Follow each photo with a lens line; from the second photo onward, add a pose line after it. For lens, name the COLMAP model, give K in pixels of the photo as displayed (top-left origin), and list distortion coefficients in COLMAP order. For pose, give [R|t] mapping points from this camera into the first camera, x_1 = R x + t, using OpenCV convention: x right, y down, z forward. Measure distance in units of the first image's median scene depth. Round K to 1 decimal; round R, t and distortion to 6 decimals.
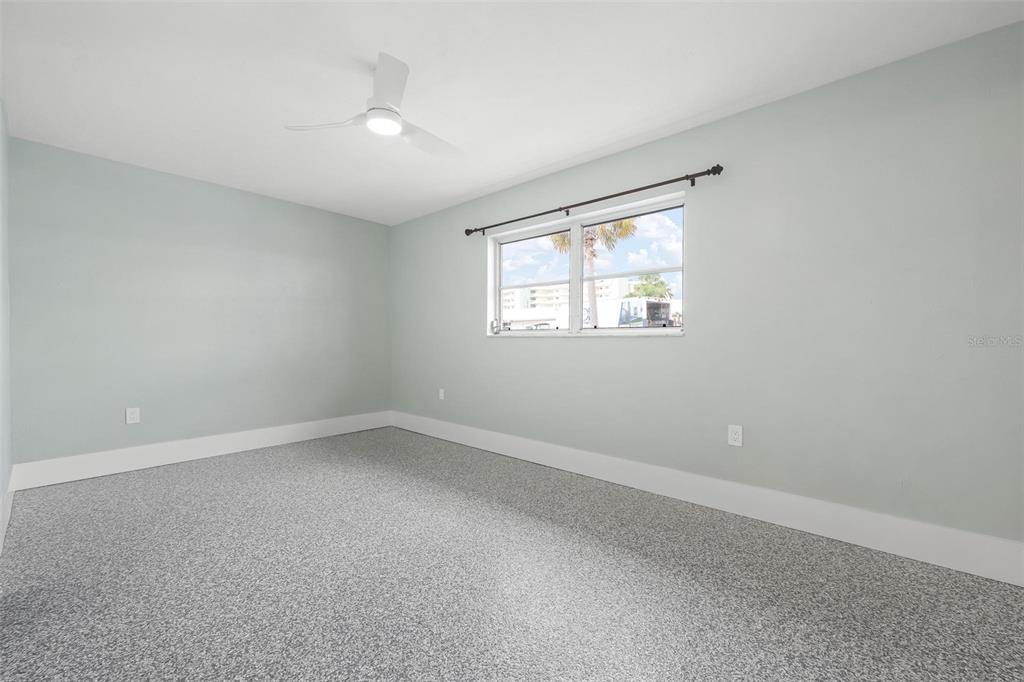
lens RADIAL K [[419.5, 0, 513.8], [0, 419.5, 343.5], [0, 0, 1]] dist [-0.000323, -0.000191]
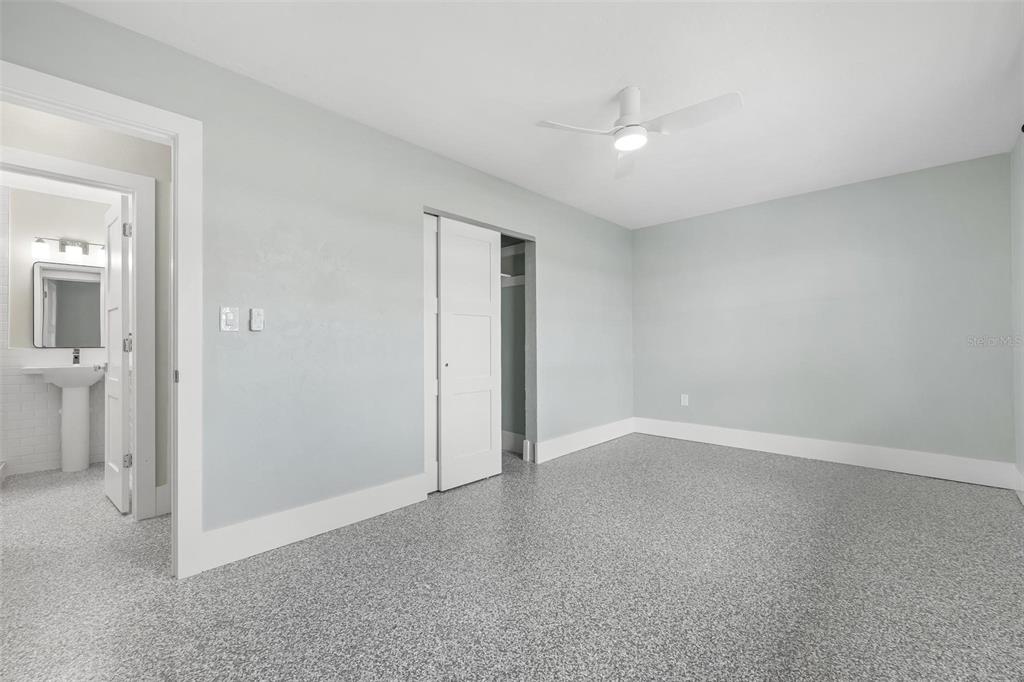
lens RADIAL K [[419.5, 0, 513.4], [0, 419.5, 345.2], [0, 0, 1]] dist [-0.000323, -0.000191]
pose [[-0.059065, -0.003871, -0.998247, 0.609758], [0.001641, 0.999991, -0.003975, -0.006130], [0.998253, -0.001873, -0.059058, 0.622485]]
